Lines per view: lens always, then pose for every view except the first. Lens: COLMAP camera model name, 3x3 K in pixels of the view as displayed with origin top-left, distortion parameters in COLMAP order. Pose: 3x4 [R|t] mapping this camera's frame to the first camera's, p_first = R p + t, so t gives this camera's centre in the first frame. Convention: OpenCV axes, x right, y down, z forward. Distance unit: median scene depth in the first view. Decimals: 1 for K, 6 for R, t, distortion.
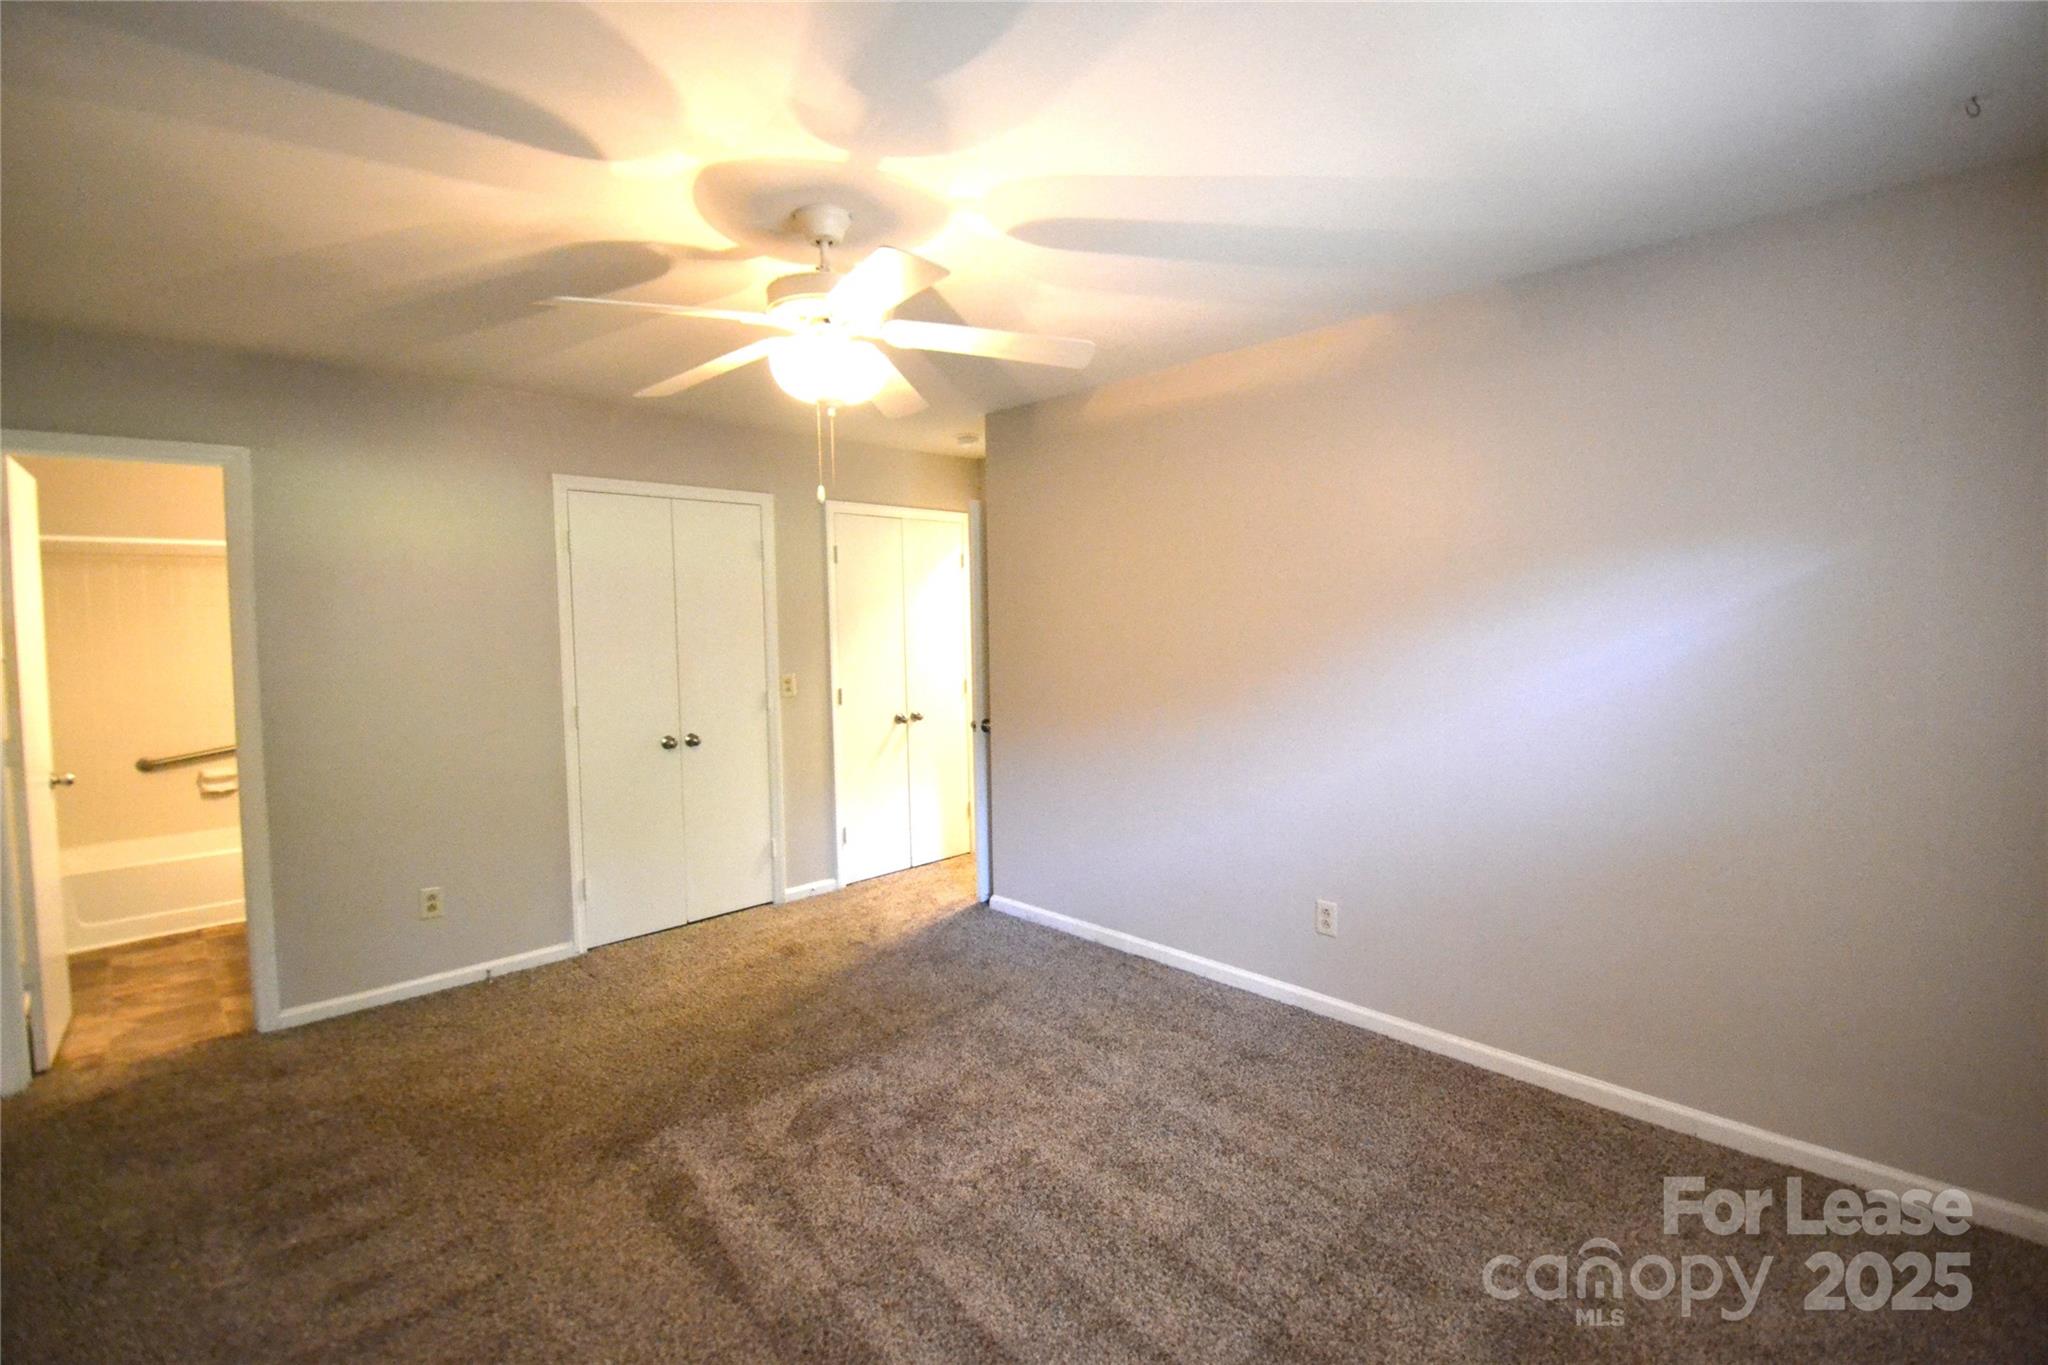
lens RADIAL K [[916.7, 0, 1024.6], [0, 916.7, 661.4], [0, 0, 1]] dist [0.017366, -0.023163]
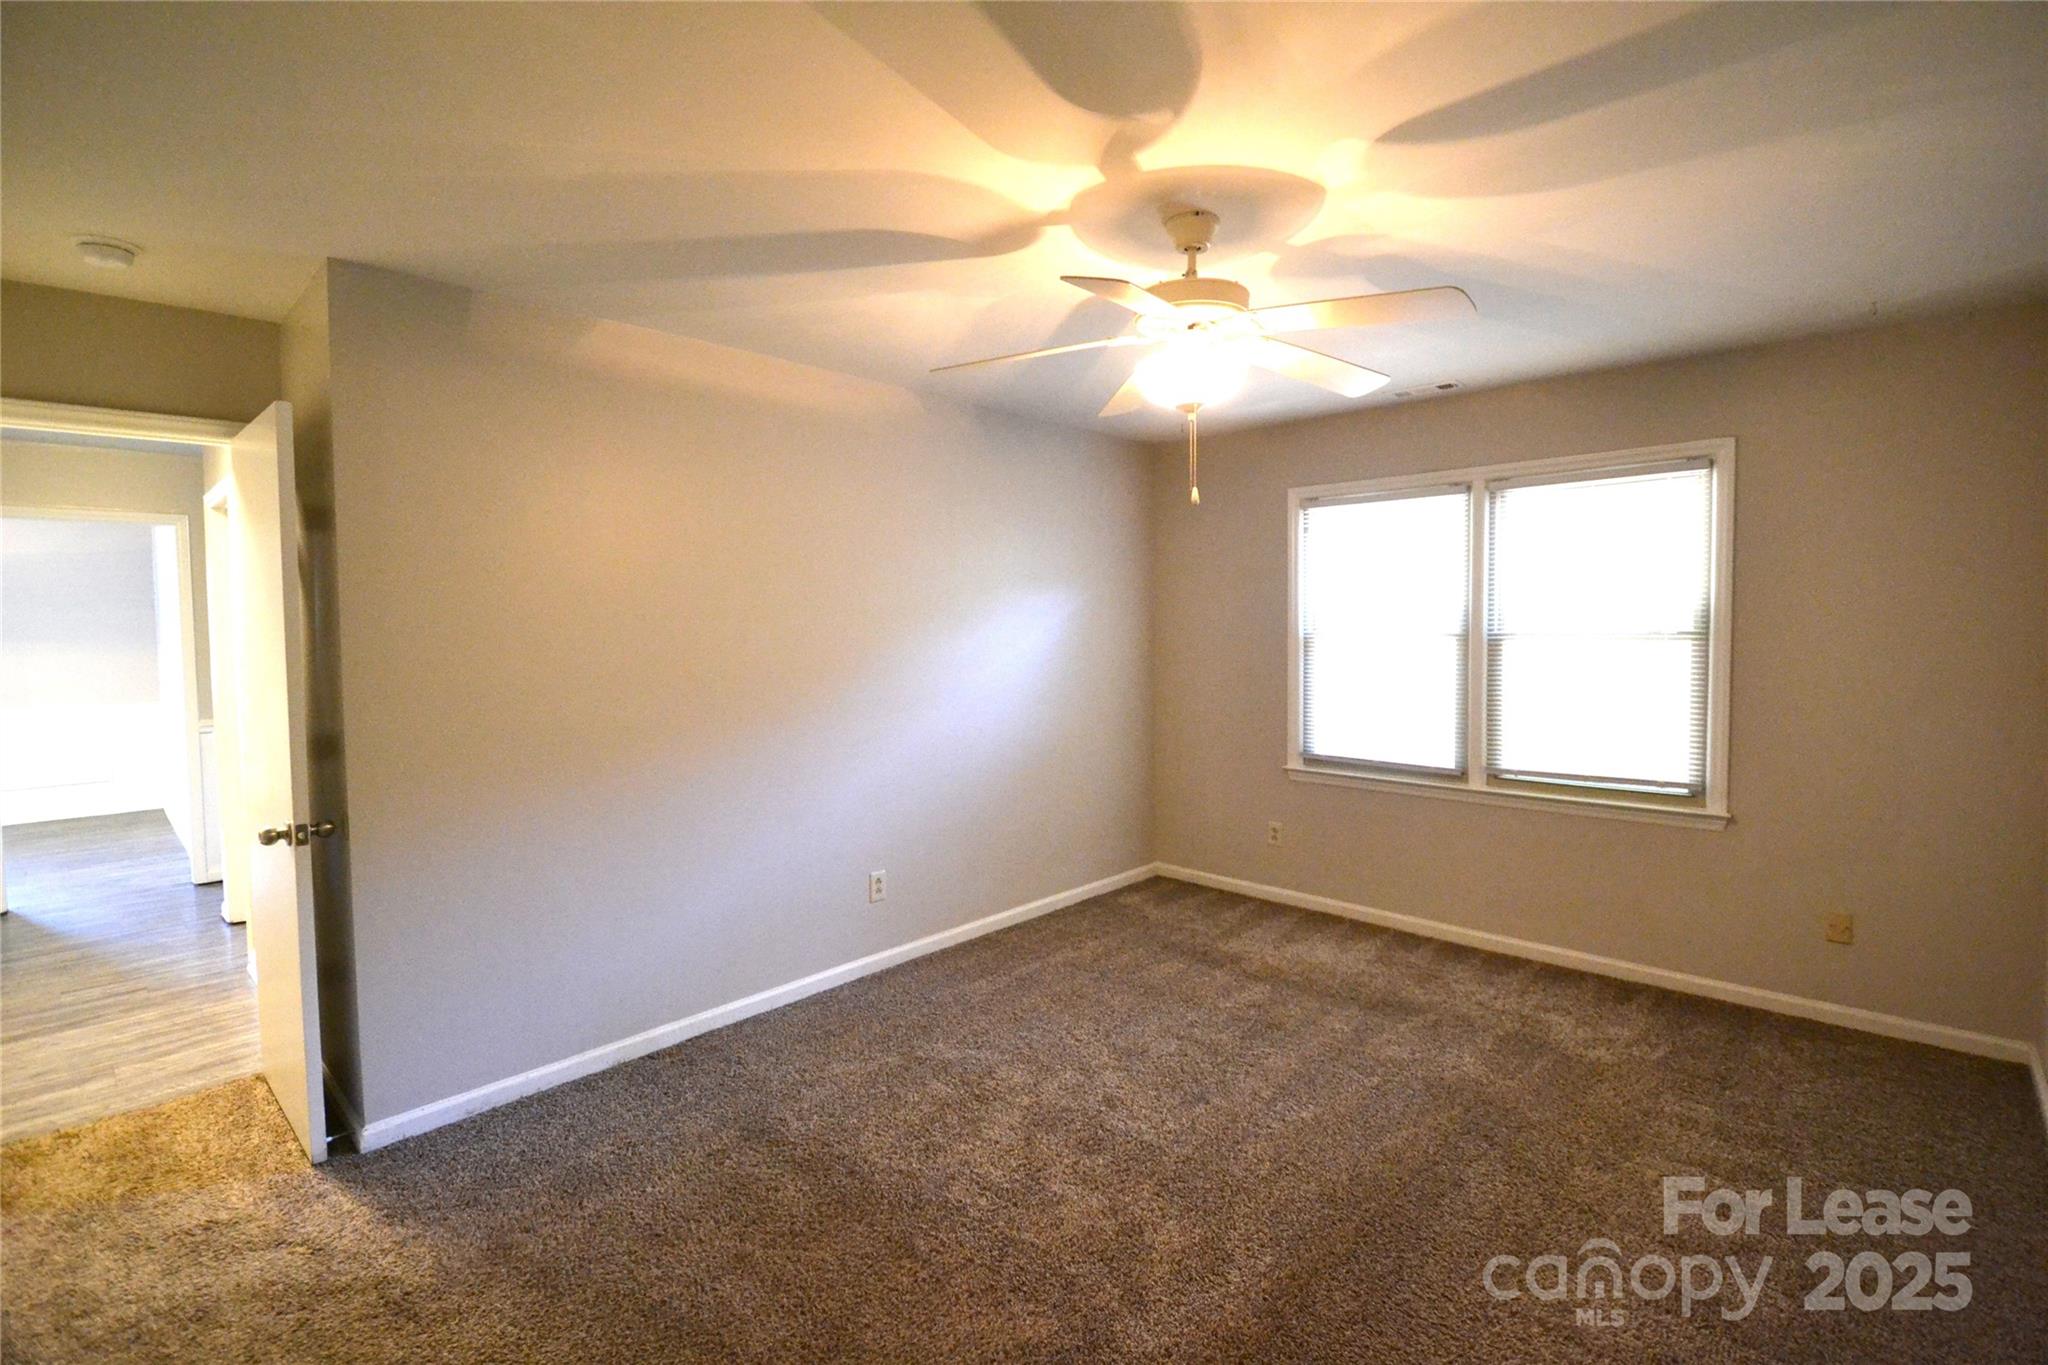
lens RADIAL K [[916.7, 0, 1024.6], [0, 916.7, 661.4], [0, 0, 1]] dist [0.017366, -0.023163]
pose [[-0.035055, -0.032172, 0.998867, -0.744441], [0.062728, 0.997440, 0.034328, -0.029041], [-0.997415, 0.063861, -0.032947, 0.749324]]
